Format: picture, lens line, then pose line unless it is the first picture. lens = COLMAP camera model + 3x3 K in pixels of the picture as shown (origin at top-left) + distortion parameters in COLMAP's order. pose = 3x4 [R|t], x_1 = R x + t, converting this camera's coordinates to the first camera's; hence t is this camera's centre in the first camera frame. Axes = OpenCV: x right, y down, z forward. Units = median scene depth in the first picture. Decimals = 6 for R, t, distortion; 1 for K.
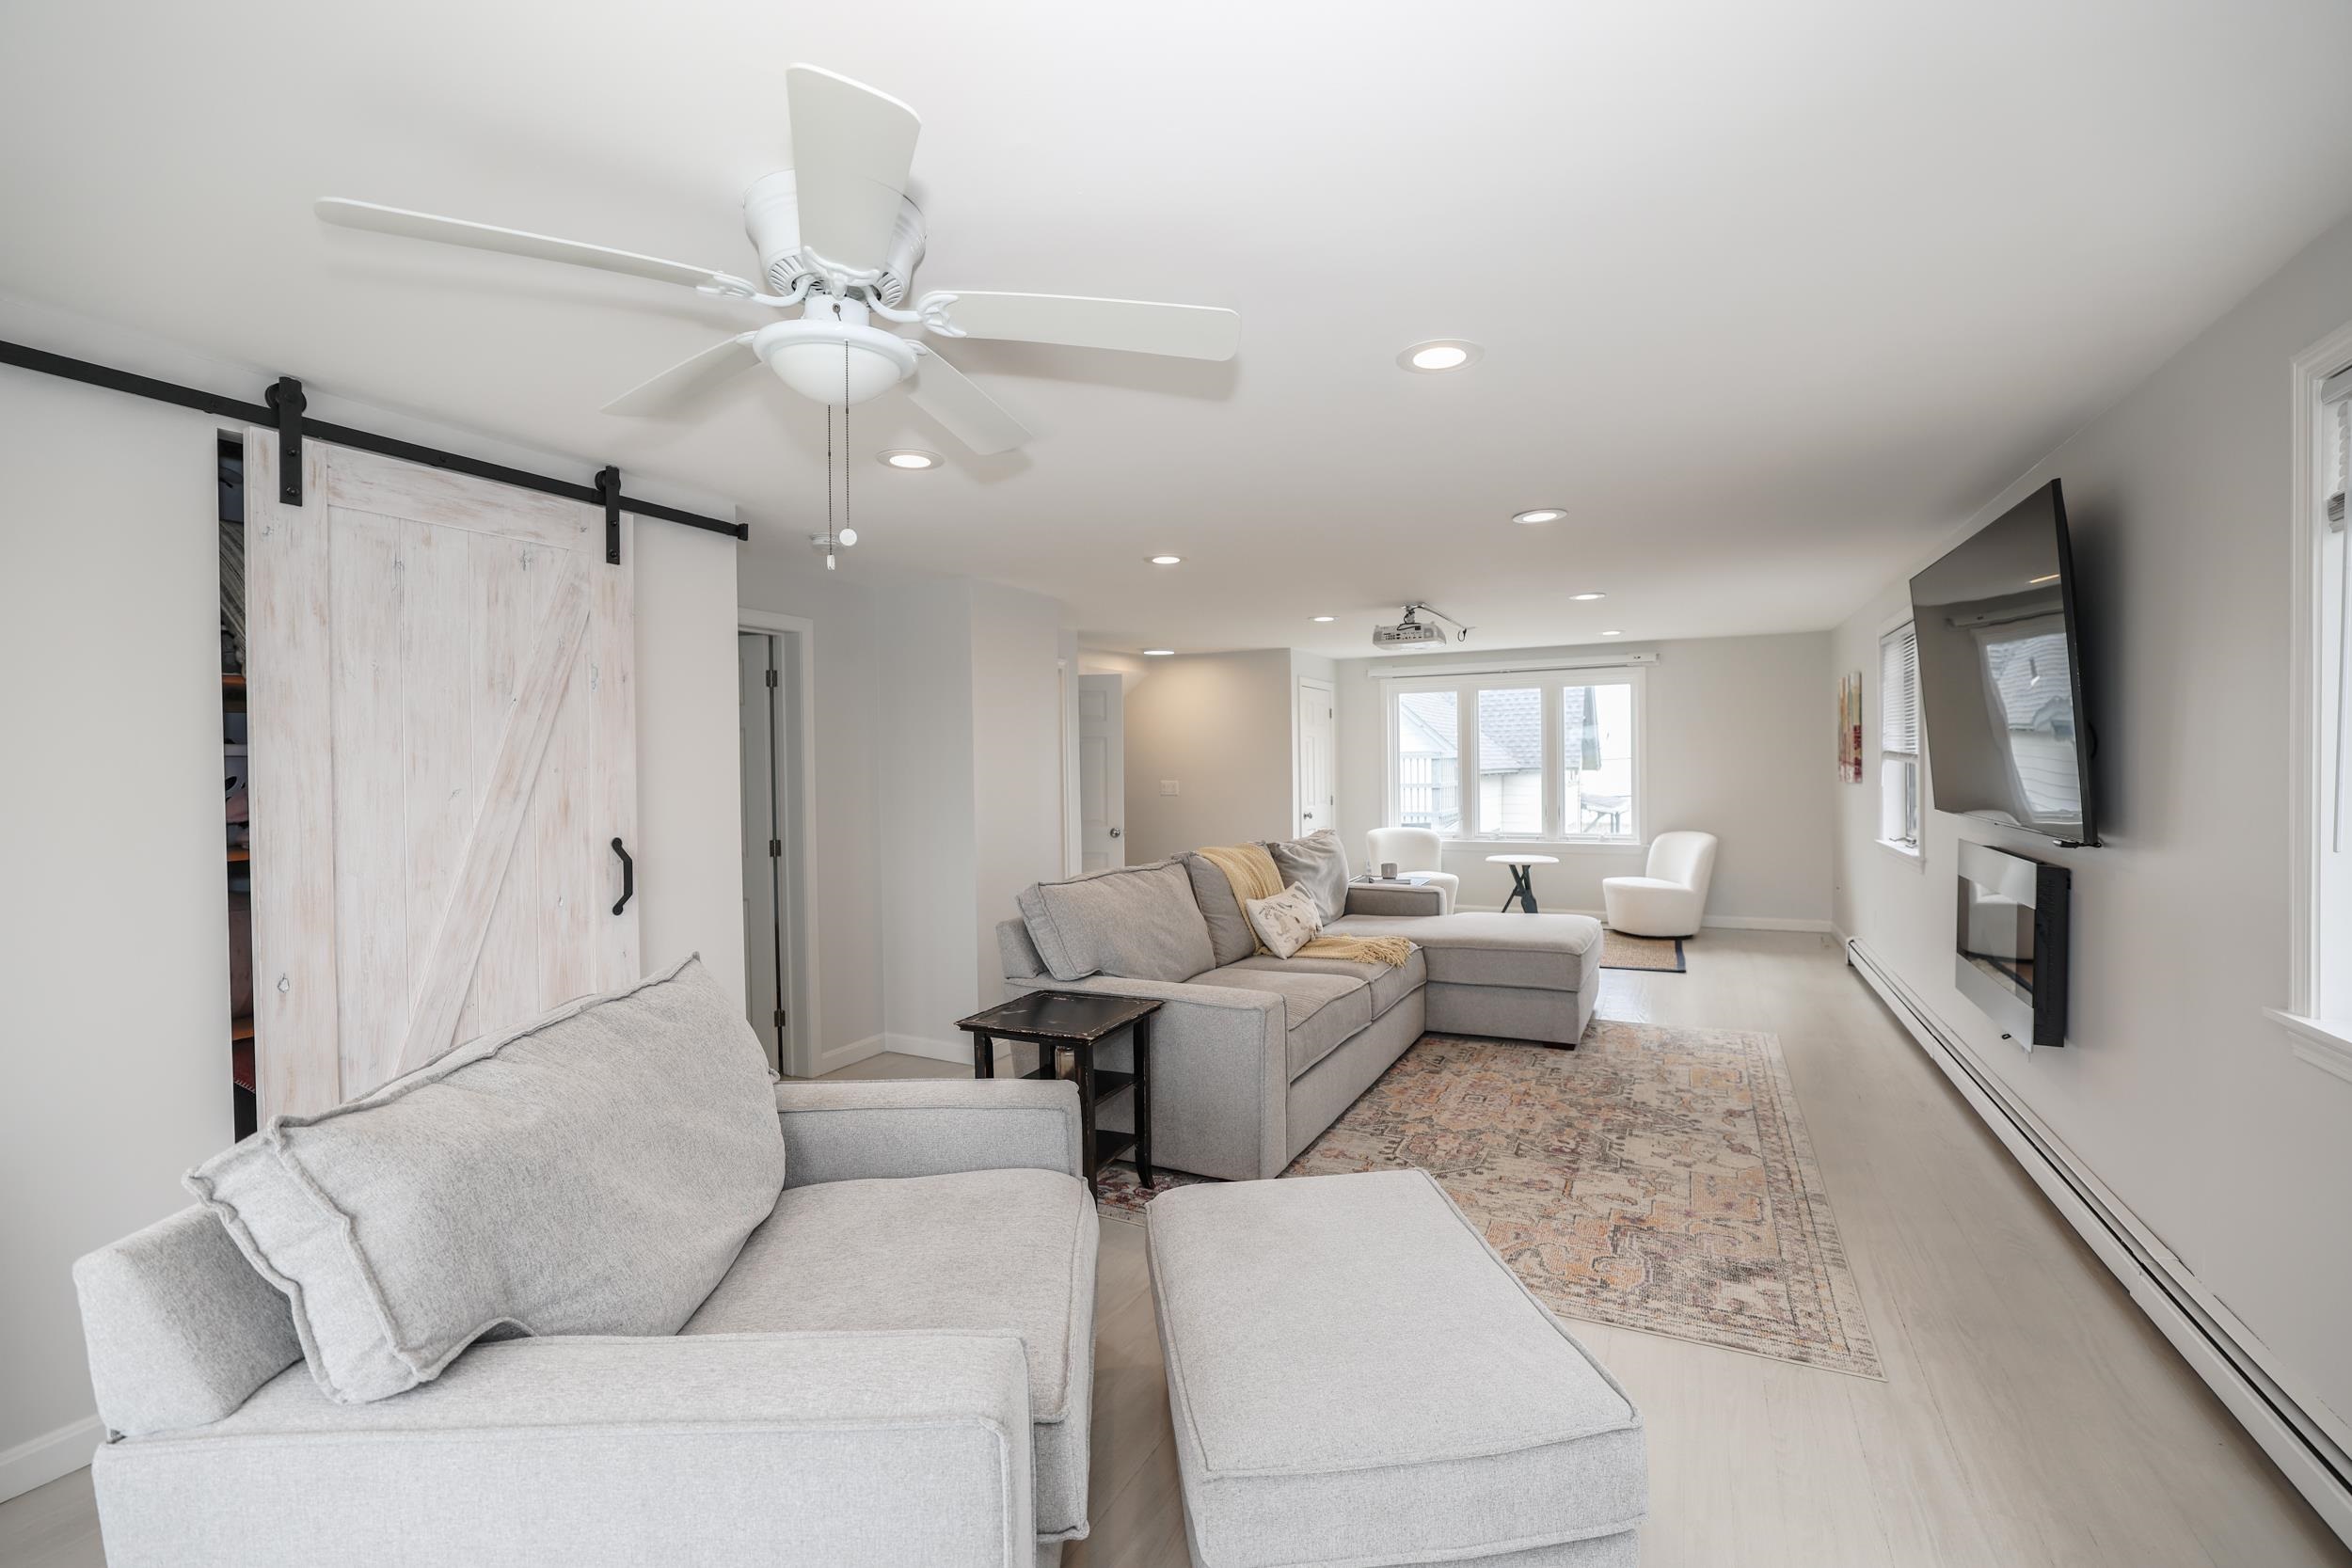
lens RADIAL K [[1051.2, 0, 1180.2], [0, 1051.2, 791.1], [0, 0, 1]] dist [-0.030925, 0.007565]
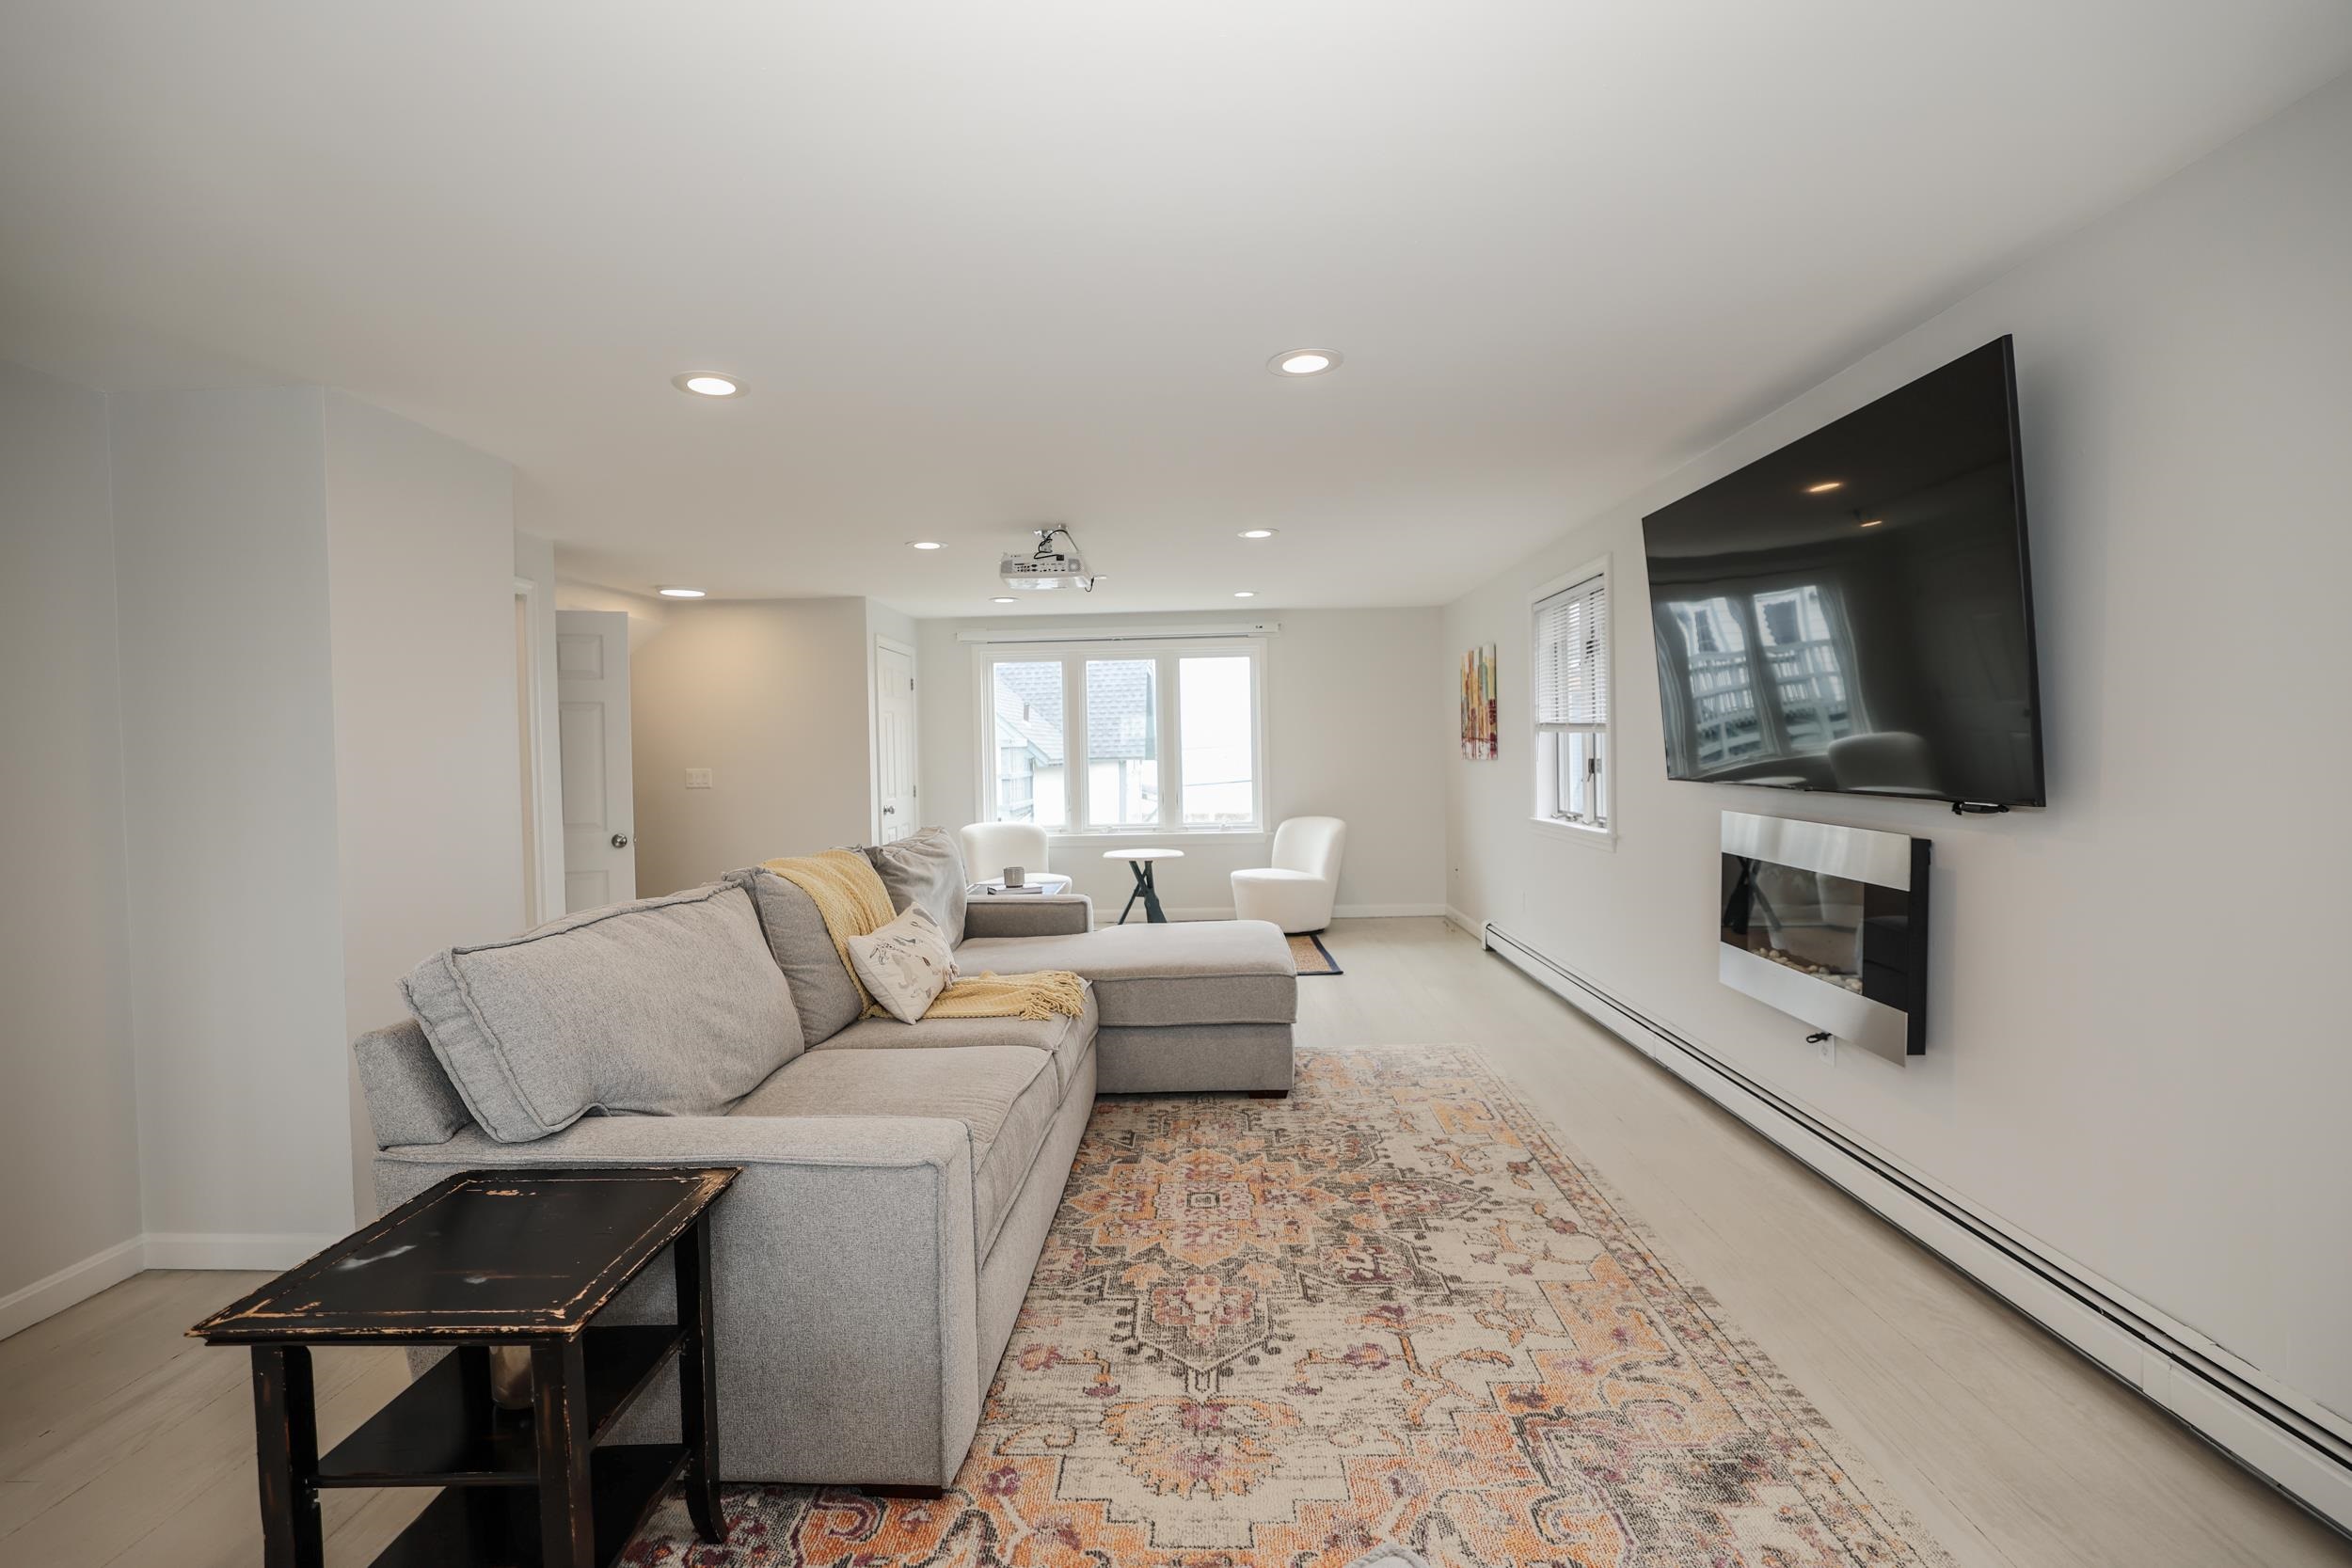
lens RADIAL K [[1051.2, 0, 1179.7], [0, 1051.2, 777.0], [0, 0, 1]] dist [-0.030925, 0.007565]
pose [[0.906412, -0.013654, 0.422174, -0.026138], [0.018341, 0.999807, -0.007043, 0.014360], [-0.421997, 0.014127, 0.906487, 0.364307]]
